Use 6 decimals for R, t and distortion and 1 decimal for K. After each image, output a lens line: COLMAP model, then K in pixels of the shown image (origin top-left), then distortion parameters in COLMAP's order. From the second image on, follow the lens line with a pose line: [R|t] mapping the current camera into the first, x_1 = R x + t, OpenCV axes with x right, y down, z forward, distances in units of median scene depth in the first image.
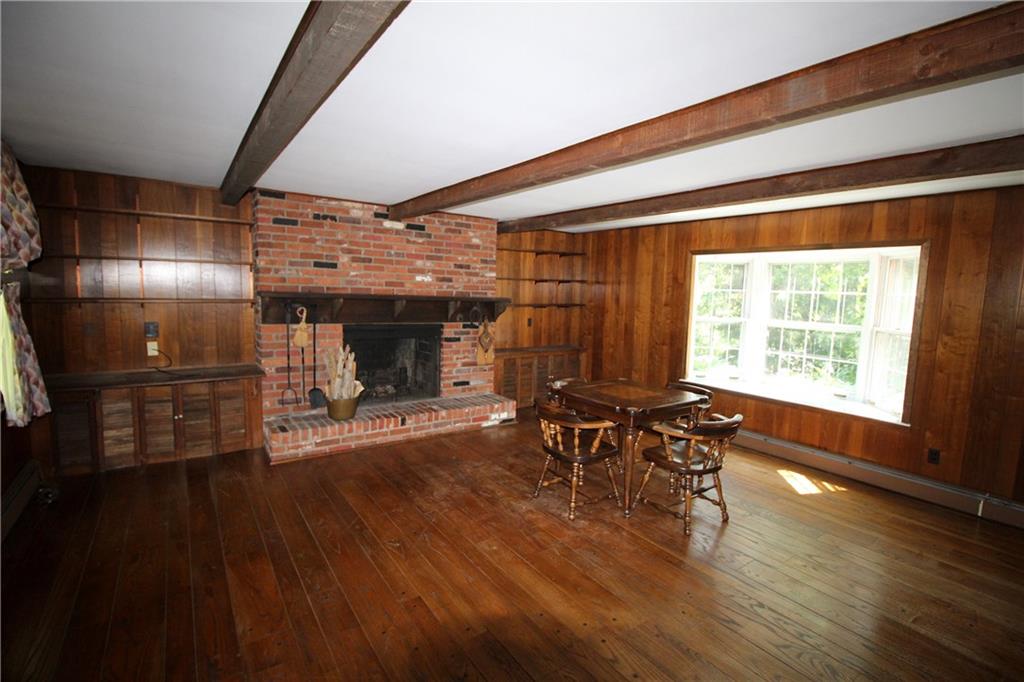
lens RADIAL K [[477.8, 0, 515.8], [0, 477.8, 338.1], [0, 0, 1]] dist [0.019460, -0.000018]
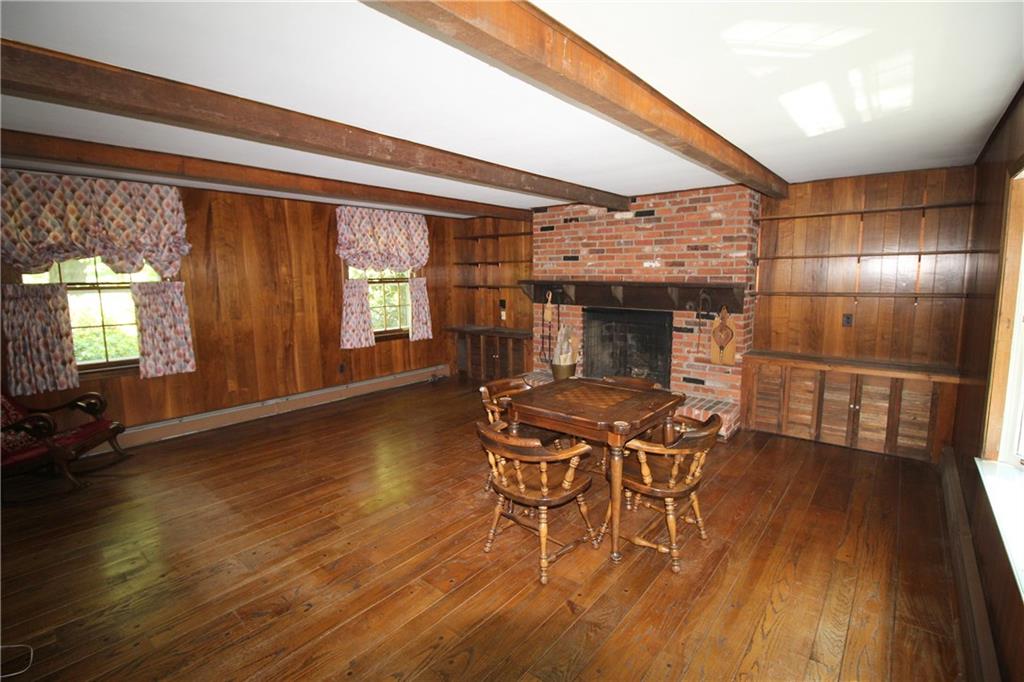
lens RADIAL K [[477.8, 0, 515.8], [0, 477.8, 338.1], [0, 0, 1]] dist [0.019460, -0.000018]
pose [[0.262028, 0.096500, -0.960224, 0.697700], [-0.087171, 0.993287, 0.076036, -0.024127], [0.961115, 0.063780, 0.268681, 0.476781]]
